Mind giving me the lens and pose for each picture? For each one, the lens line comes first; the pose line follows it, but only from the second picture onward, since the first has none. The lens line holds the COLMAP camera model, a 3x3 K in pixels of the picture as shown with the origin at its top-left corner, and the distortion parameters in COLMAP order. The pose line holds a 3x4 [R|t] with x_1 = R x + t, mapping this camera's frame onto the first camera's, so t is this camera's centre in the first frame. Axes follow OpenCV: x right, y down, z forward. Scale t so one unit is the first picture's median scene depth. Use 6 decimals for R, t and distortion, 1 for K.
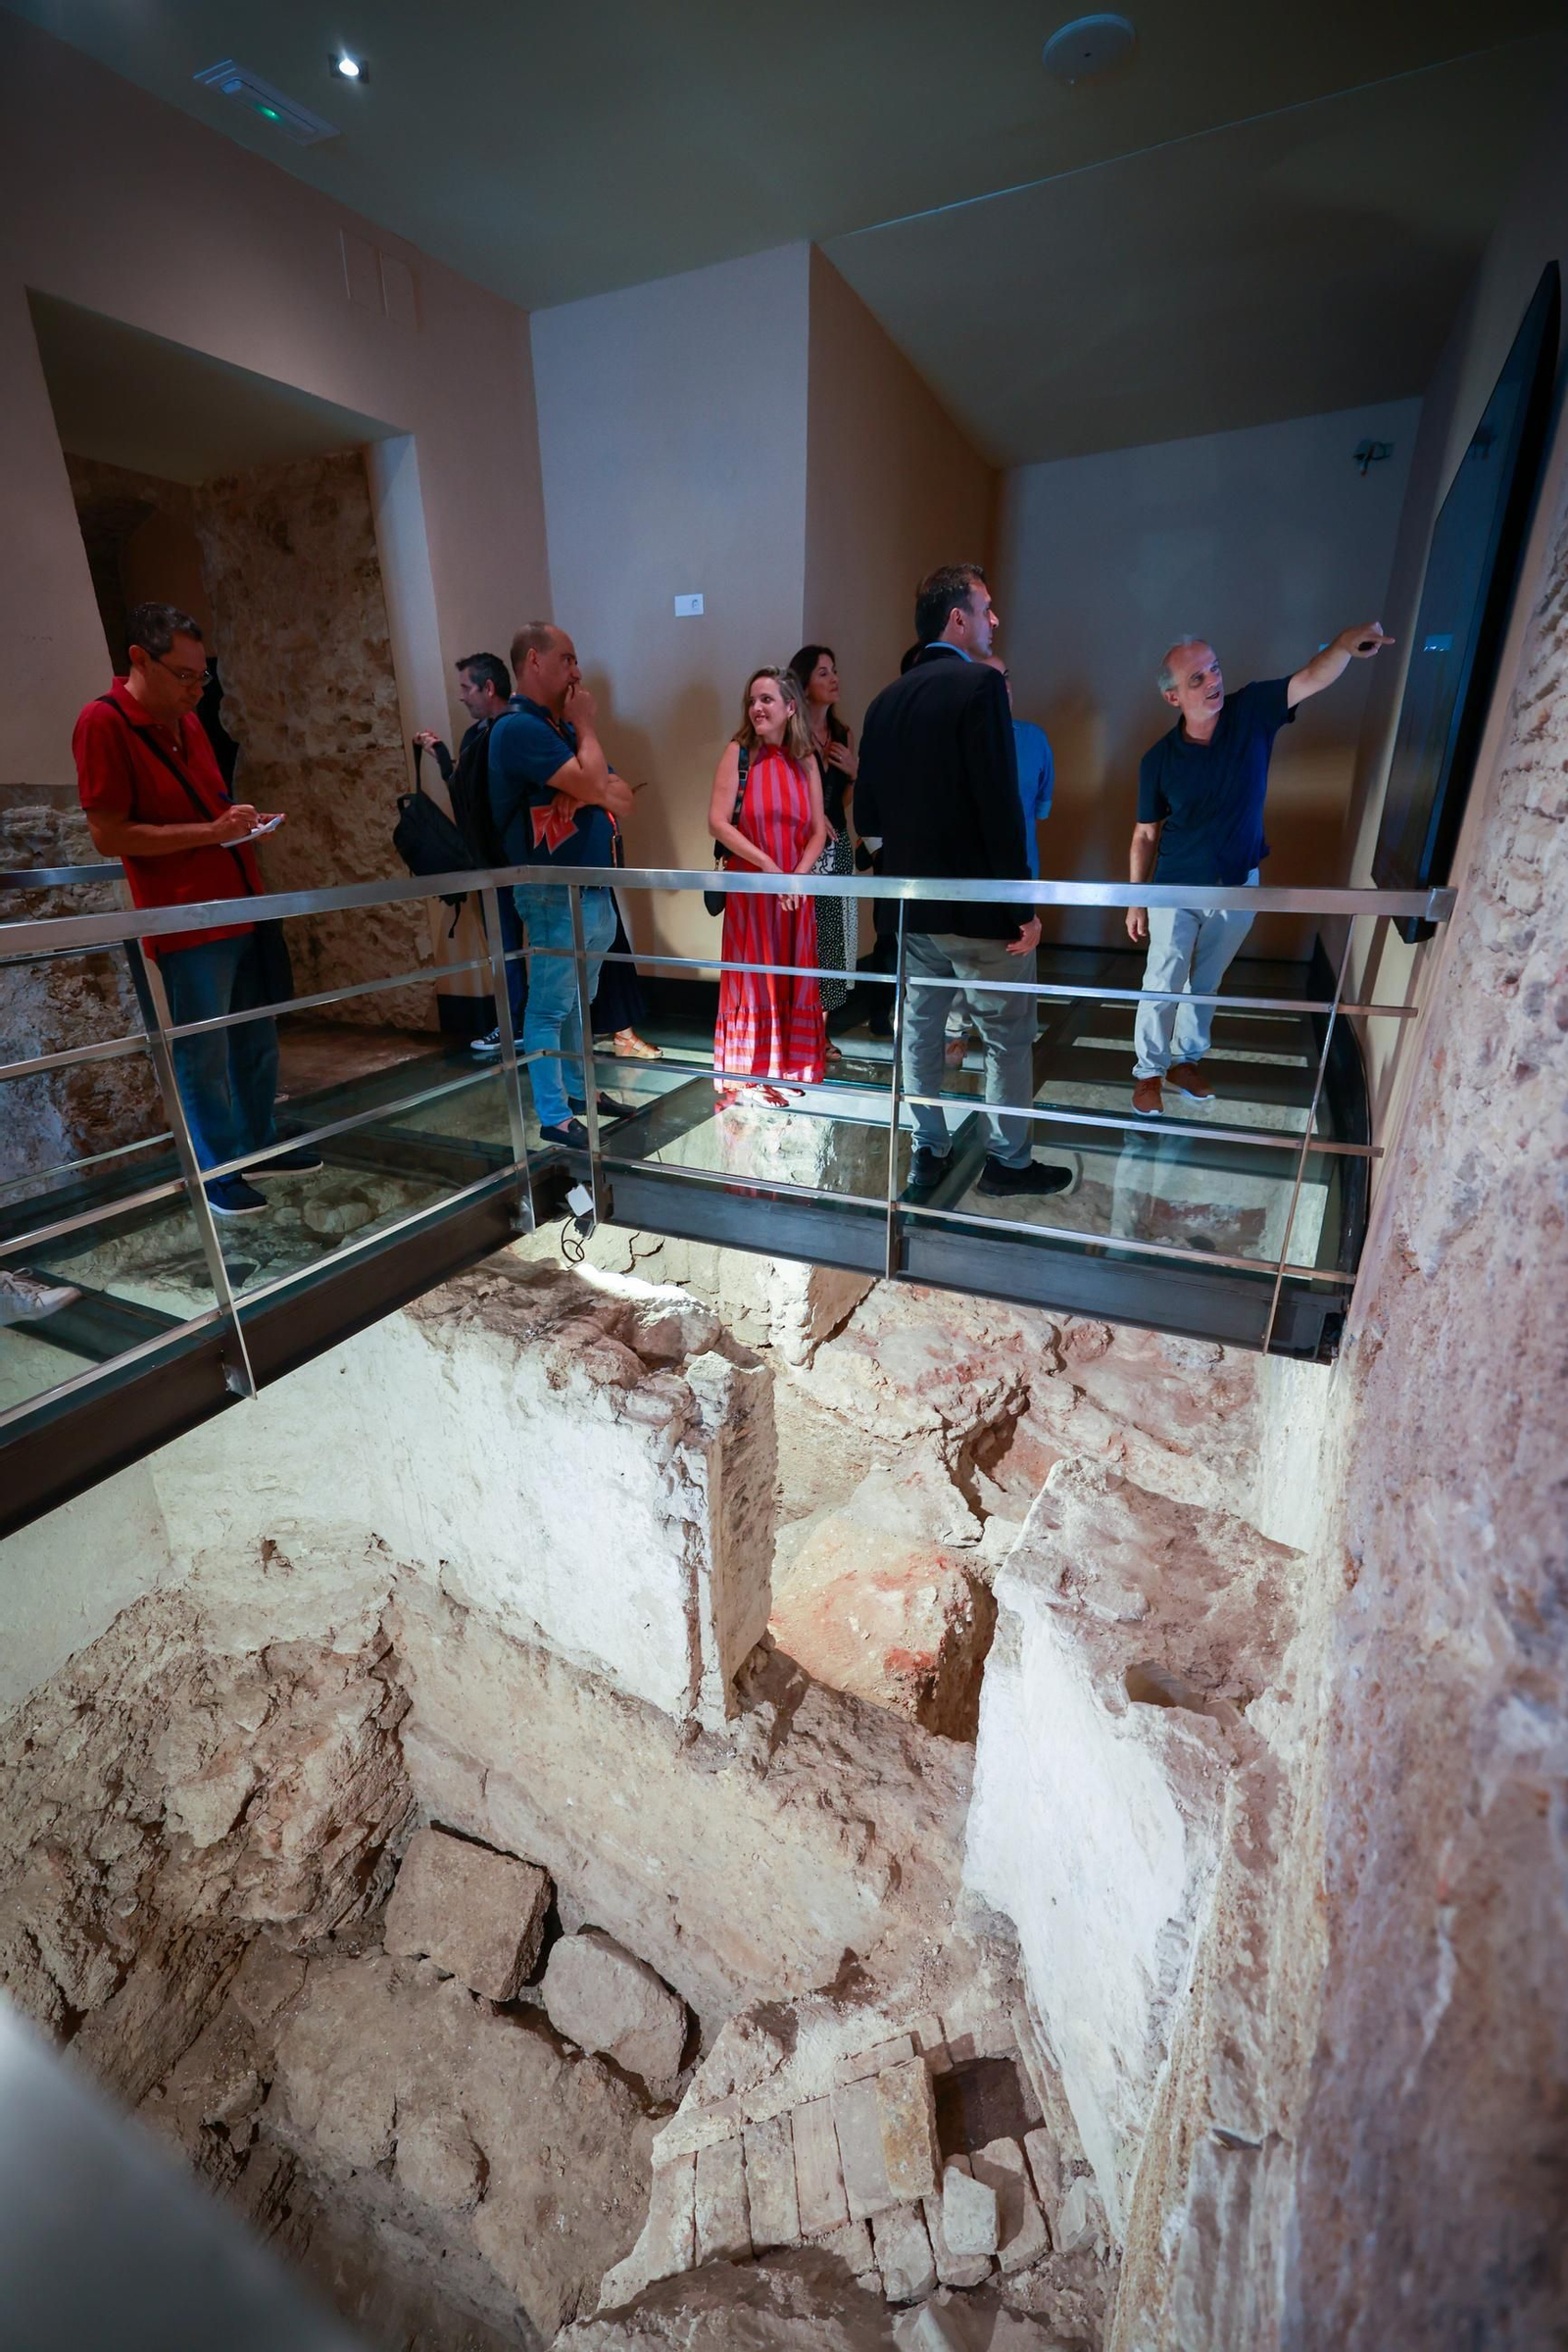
lens RADIAL K [[990.1, 0, 767.3], [0, 990.1, 1189.3], [0, 0, 1]] dist [0.001979, -0.000638]
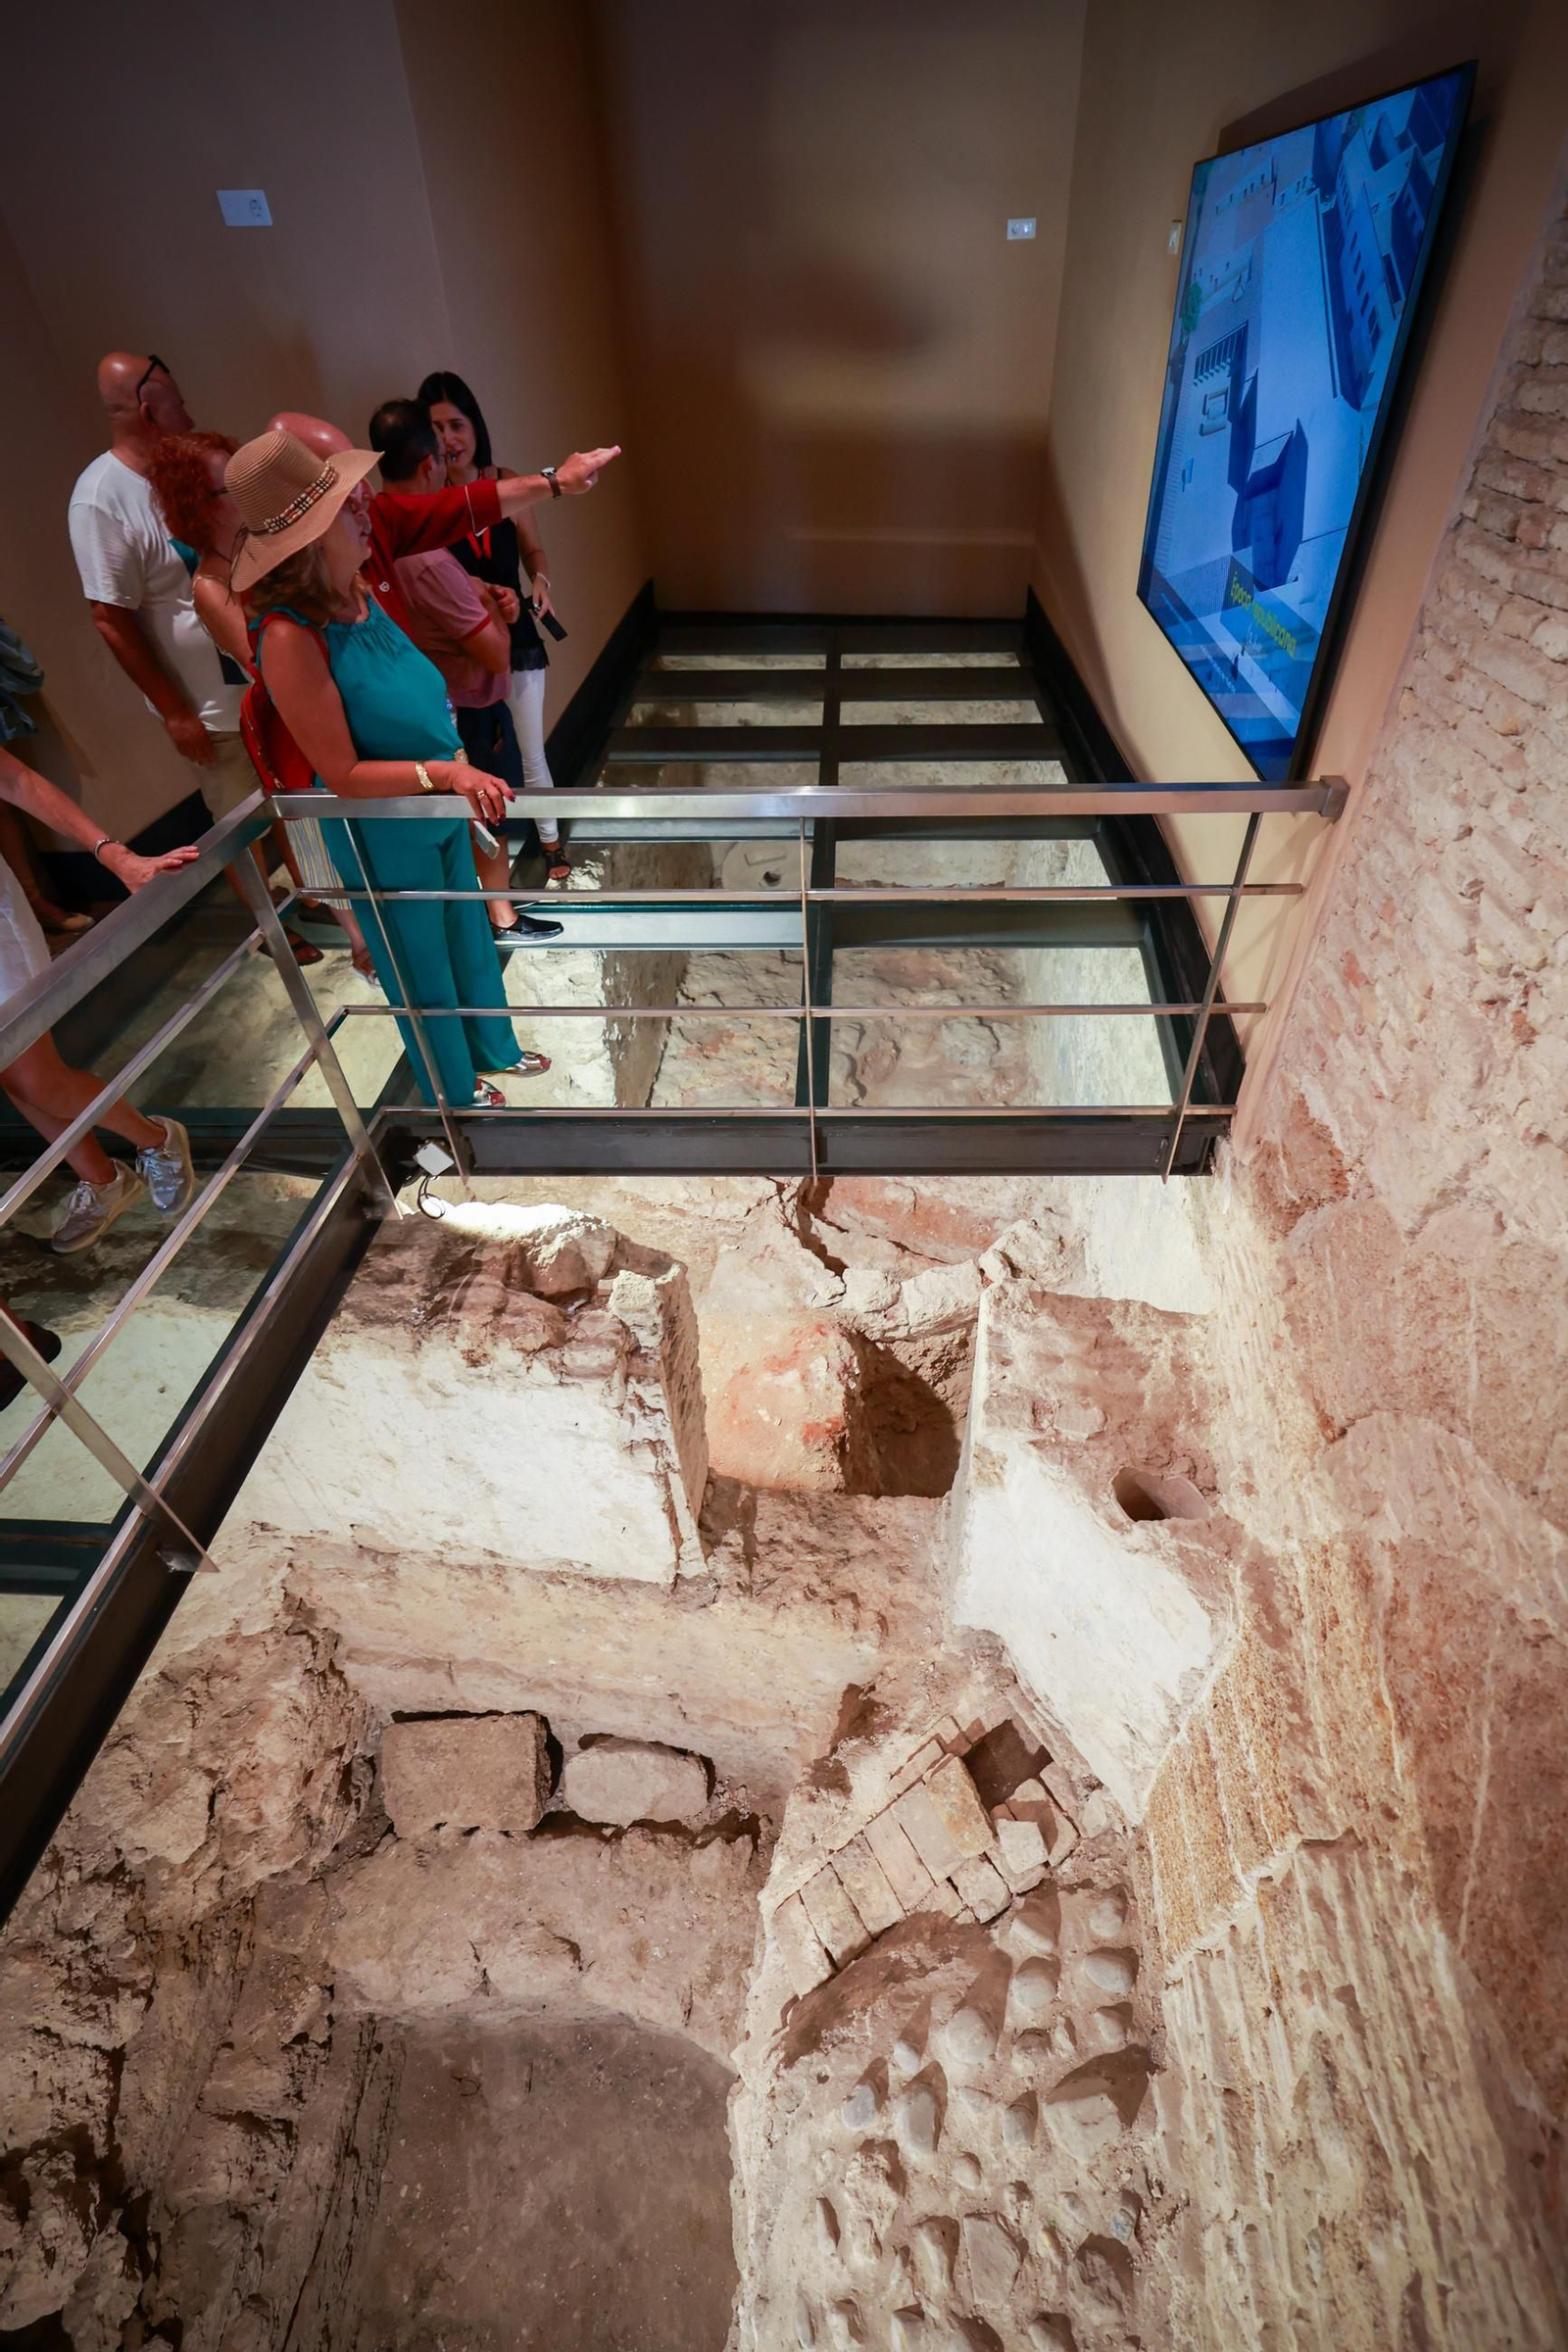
lens RADIAL K [[1038.5, 0, 830.0], [0, 1038.5, 1167.7], [0, 0, 1]] dist [0.000901, 0.000470]
pose [[0.913625, -0.271036, 0.303033, -0.153094], [0.160268, 0.925106, 0.344227, -0.241719], [-0.373636, -0.265928, 0.888638, 0.071980]]
